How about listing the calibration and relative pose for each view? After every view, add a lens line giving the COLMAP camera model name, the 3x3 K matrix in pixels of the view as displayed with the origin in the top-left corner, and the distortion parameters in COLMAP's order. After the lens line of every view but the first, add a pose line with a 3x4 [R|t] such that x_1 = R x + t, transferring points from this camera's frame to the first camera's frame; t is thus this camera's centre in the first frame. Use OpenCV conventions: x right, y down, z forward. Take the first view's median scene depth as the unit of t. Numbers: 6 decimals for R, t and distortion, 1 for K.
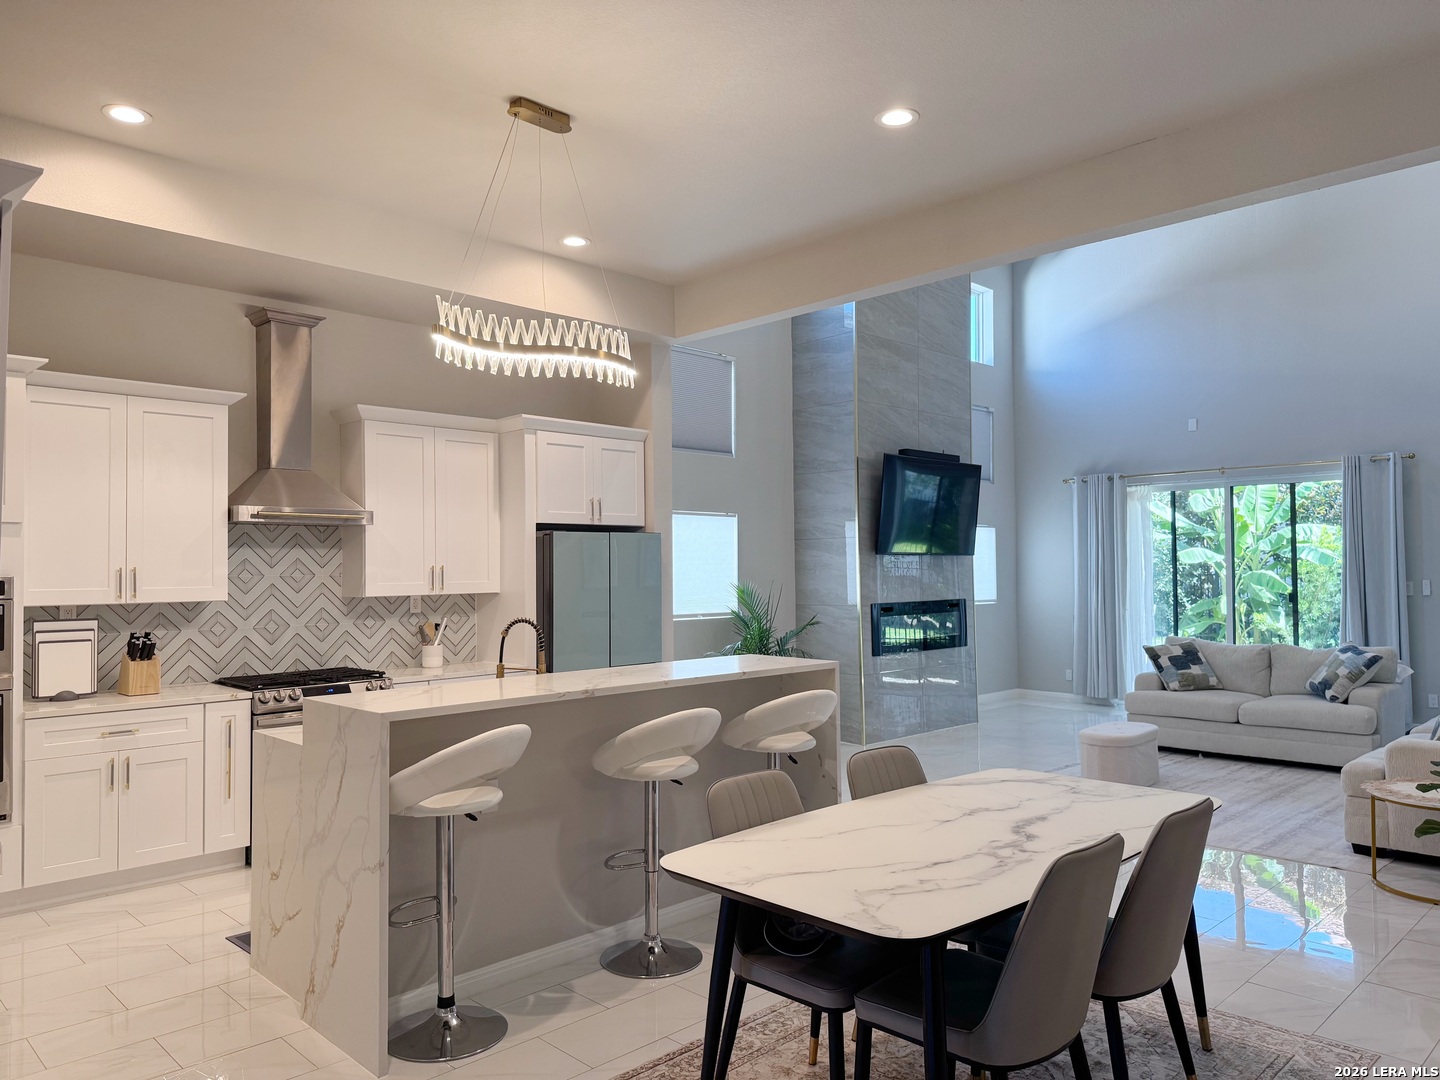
lens RADIAL K [[1002.4, 0, 719.8], [0, 1002.4, 548.2], [0, 0, 1]] dist [0.110106, -0.150102]
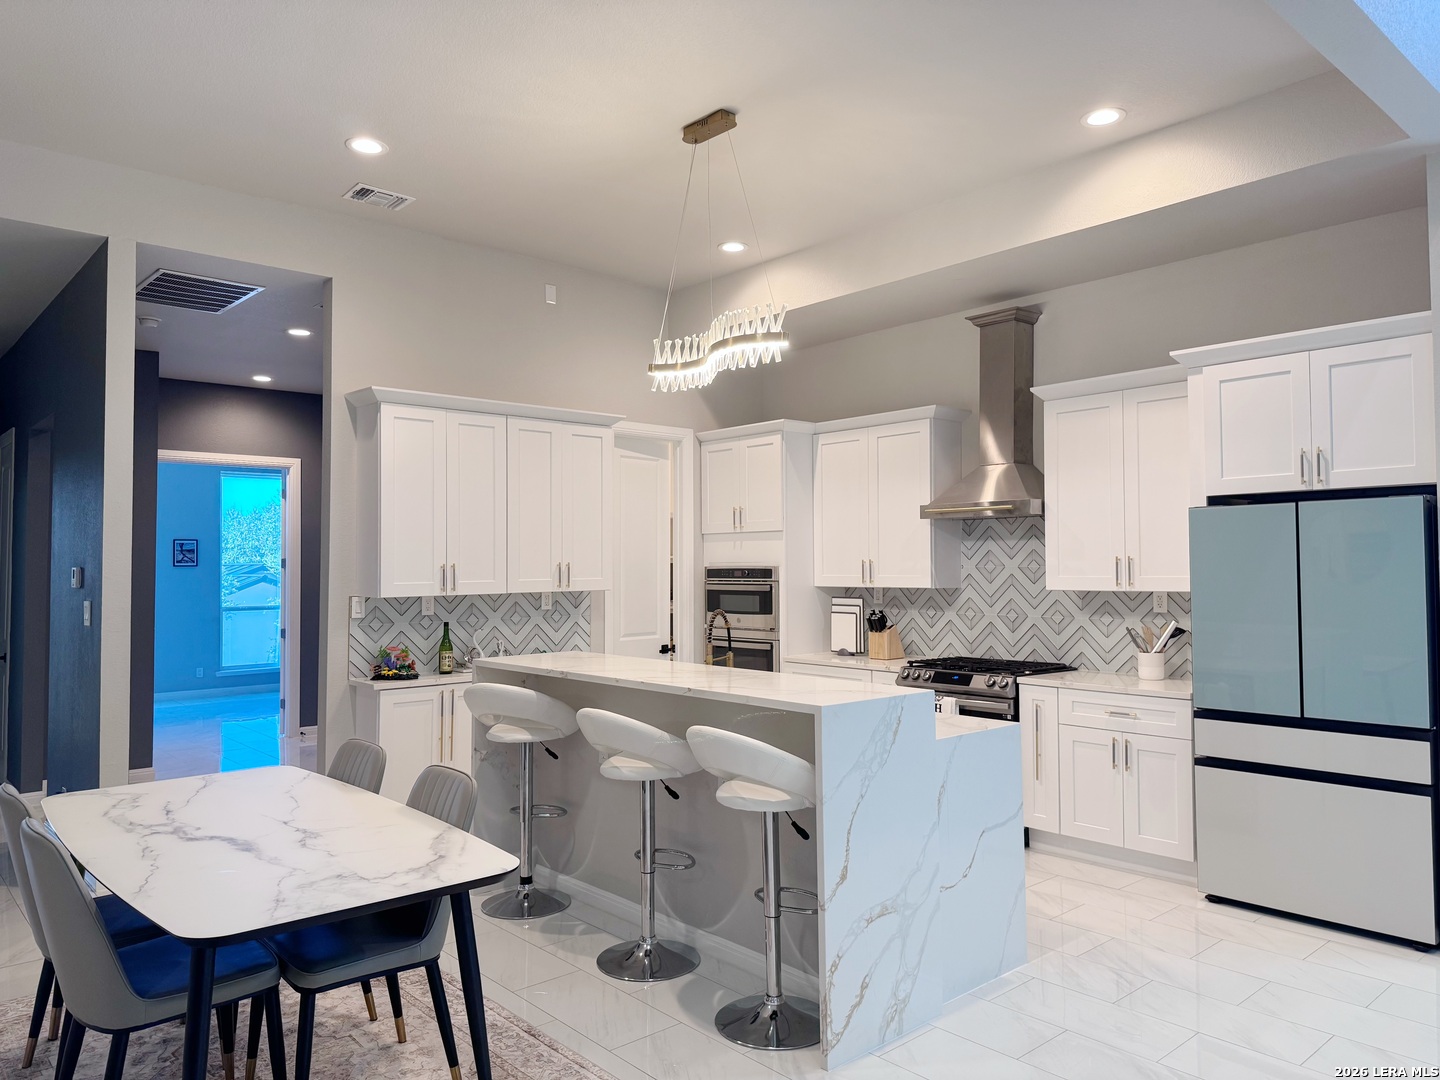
lens RADIAL K [[1002.8, 0, 717.1], [0, 1002.8, 542.0], [0, 0, 1]] dist [0.146795, -0.252265]
pose [[-0.051825, -0.014438, -0.998552, 0.533762], [0.028112, 0.999478, -0.015910, 0.008509], [0.998260, -0.028896, -0.051392, 0.652834]]
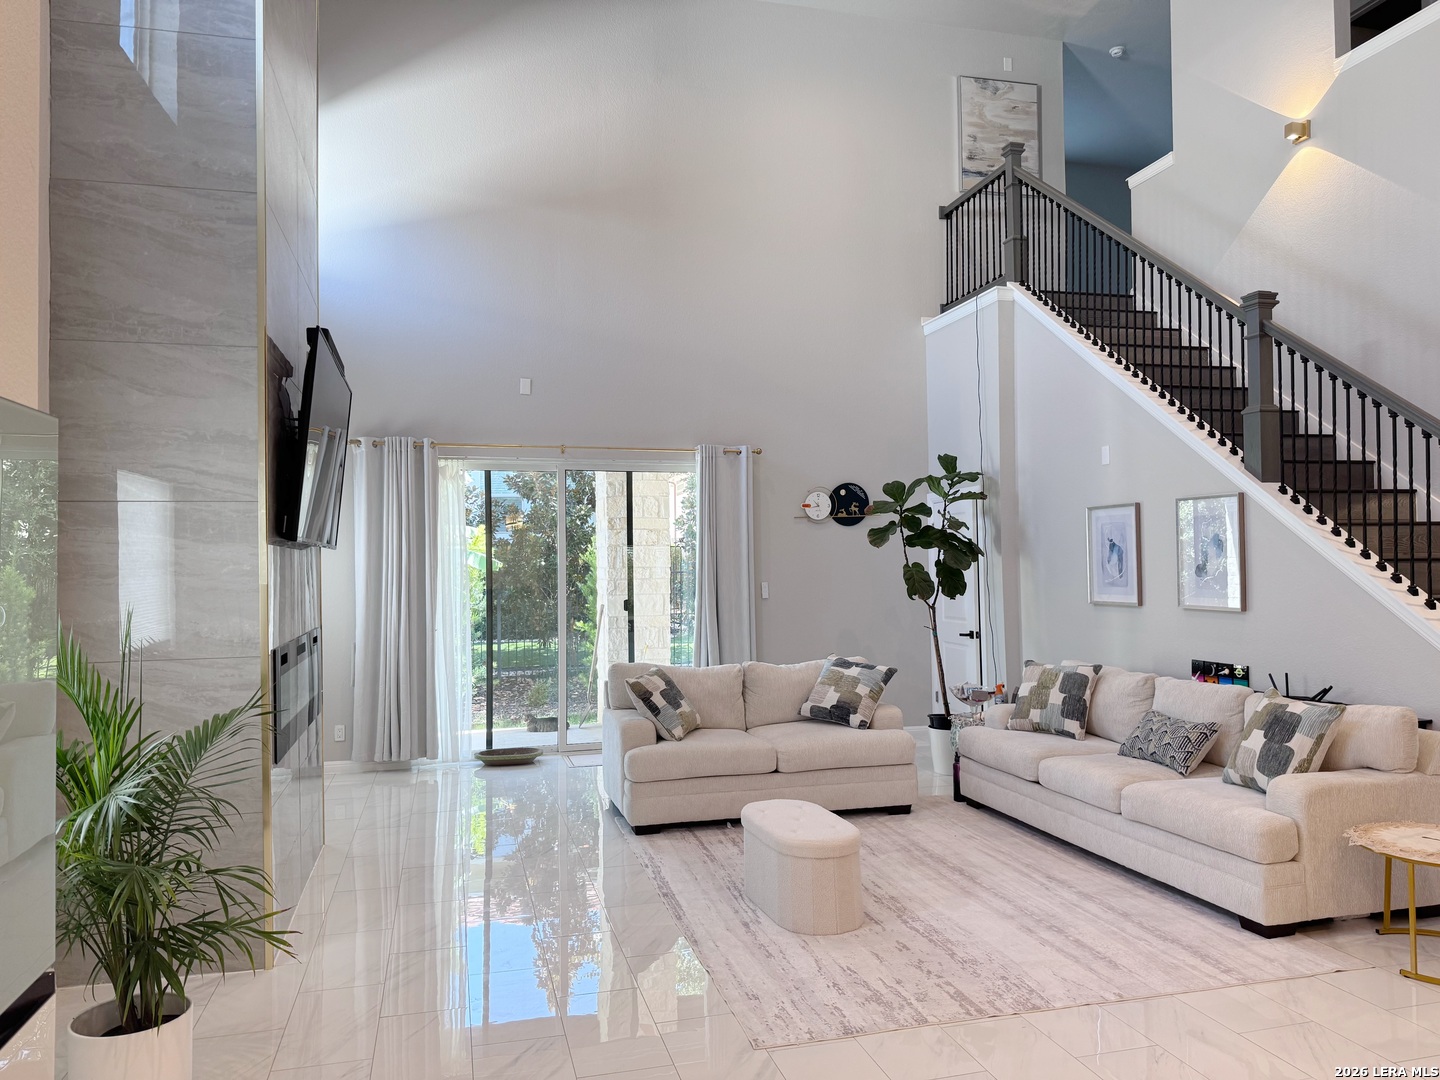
lens RADIAL K [[1002.8, 0, 717.1], [0, 1002.8, 542.0], [0, 0, 1]] dist [0.146795, -0.252265]
pose [[0.498225, 0.023728, 0.866723, -0.195254], [-0.010739, 0.999718, -0.021196, 0.018467], [-0.866981, 0.001253, 0.498339, 0.756063]]
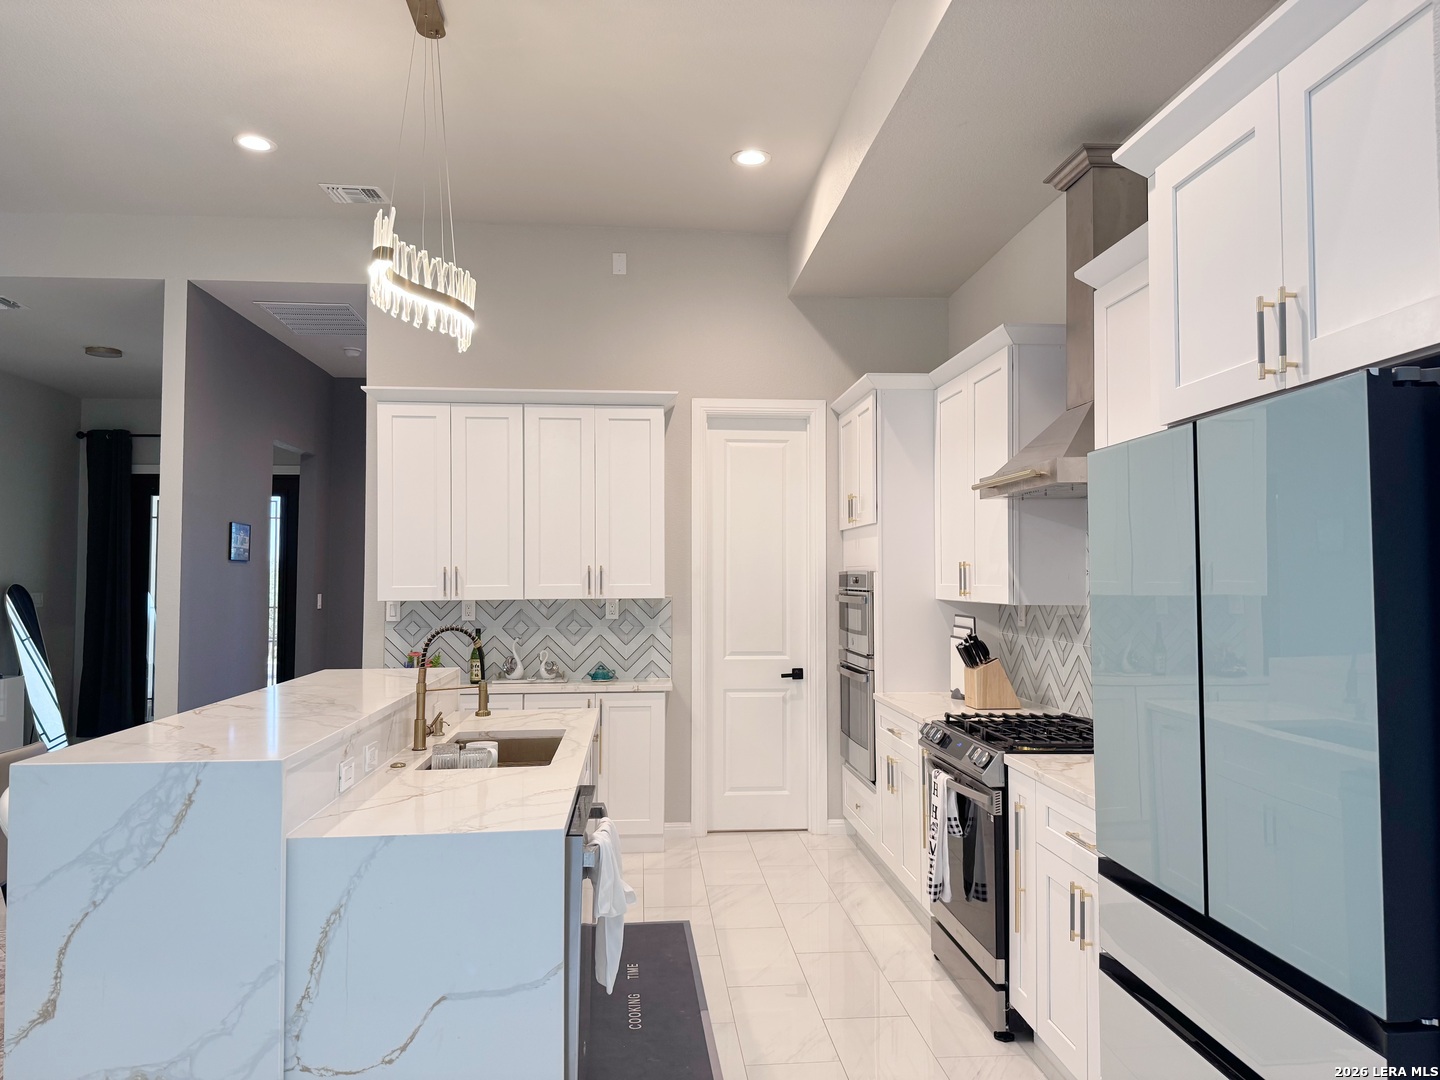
lens RADIAL K [[1002.8, 0, 717.1], [0, 1002.8, 542.0], [0, 0, 1]] dist [0.146795, -0.252265]
pose [[-0.643353, -0.017168, -0.765377, 0.182688], [0.023774, 0.998818, -0.042388, 0.025706], [0.765200, -0.045467, -0.642185, 1.049170]]
